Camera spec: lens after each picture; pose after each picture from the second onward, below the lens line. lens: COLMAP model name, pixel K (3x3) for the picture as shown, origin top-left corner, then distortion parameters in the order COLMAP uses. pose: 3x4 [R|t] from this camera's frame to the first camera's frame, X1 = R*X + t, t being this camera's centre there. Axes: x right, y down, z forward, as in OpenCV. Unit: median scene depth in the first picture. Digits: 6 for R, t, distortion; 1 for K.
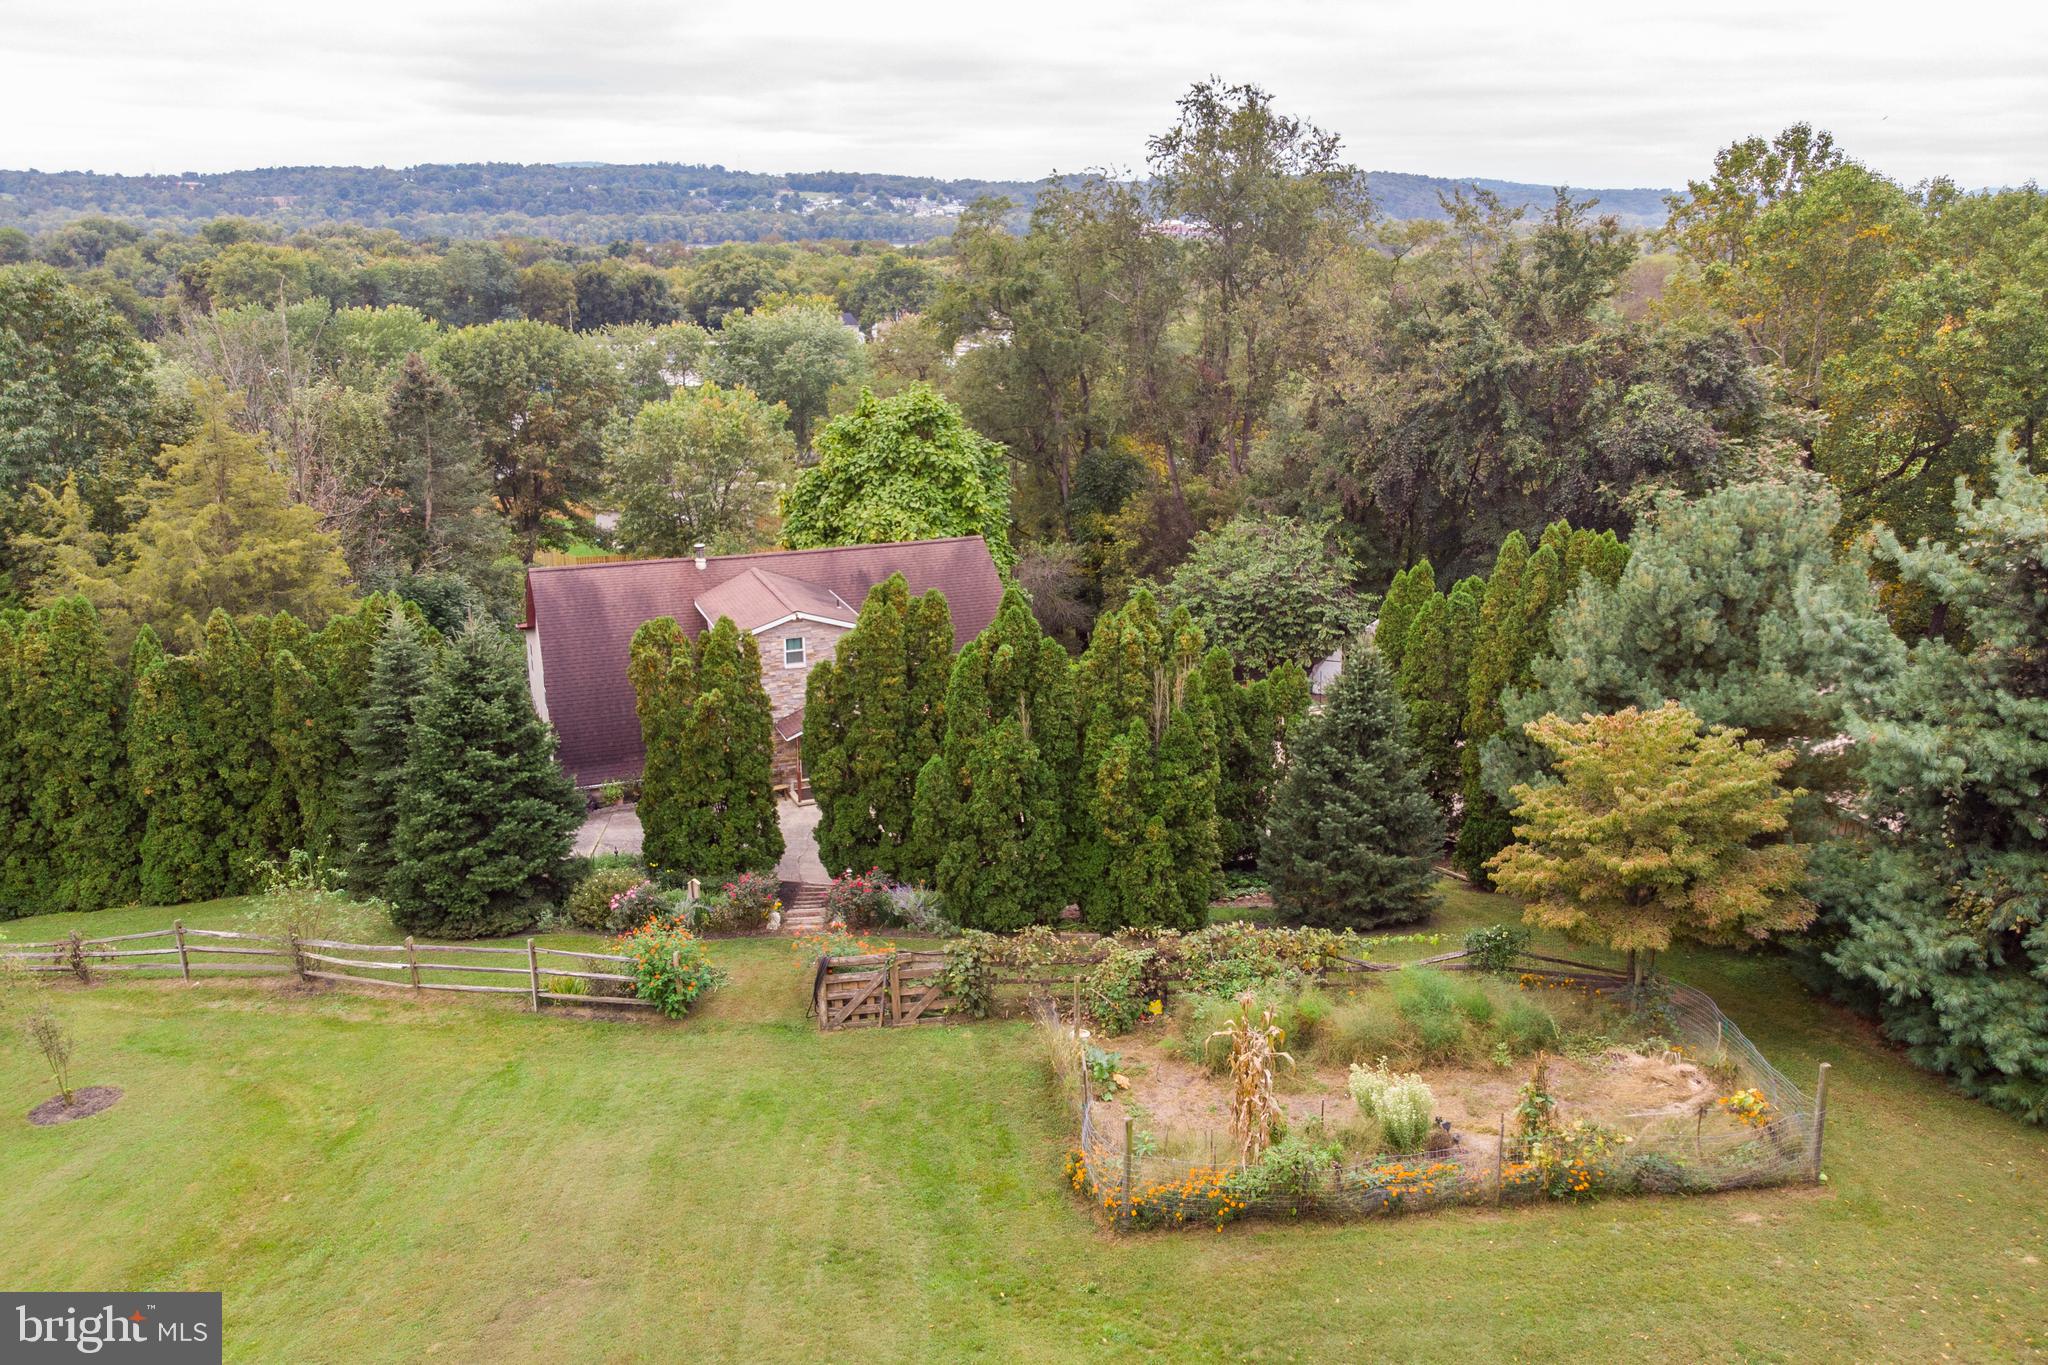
lens RADIAL K [[1492.7, 0, 1057.3], [0, 1492.7, 672.9], [0, 0, 1]] dist [-0.009260, 0.031314]
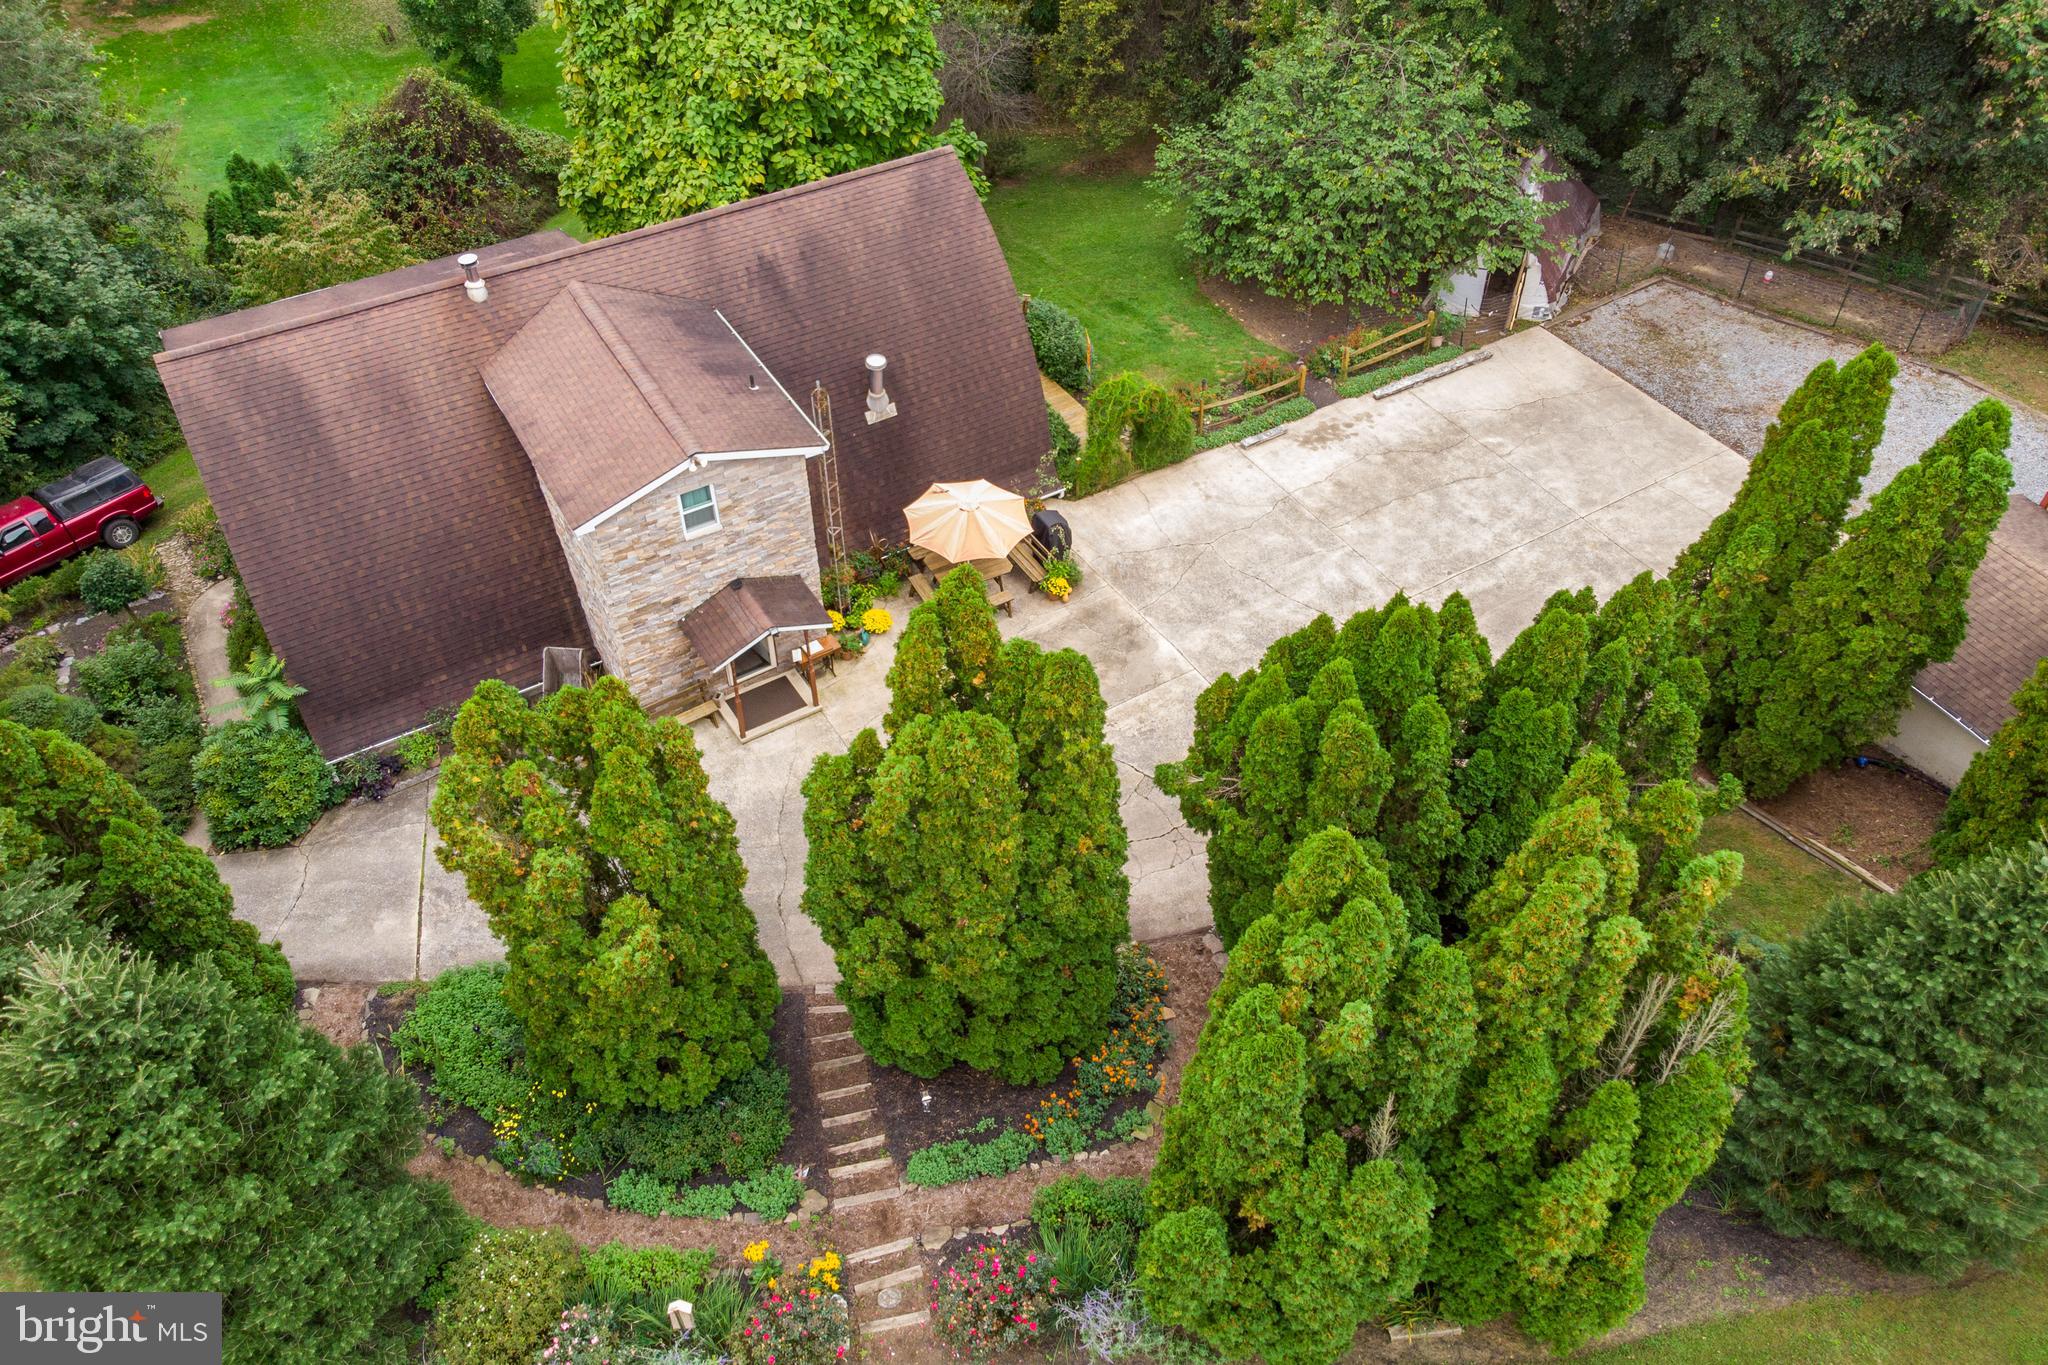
lens RADIAL K [[1468.3, 0, 1024.0], [0, 1468.3, 682.5], [0, 0, 1]] dist [-0.032080, -0.001017]
pose [[0.990976, -0.100078, 0.089164, -0.085836], [0.044599, 0.873513, 0.484753, -0.166975], [-0.126399, -0.476402, 0.870094, 0.371377]]
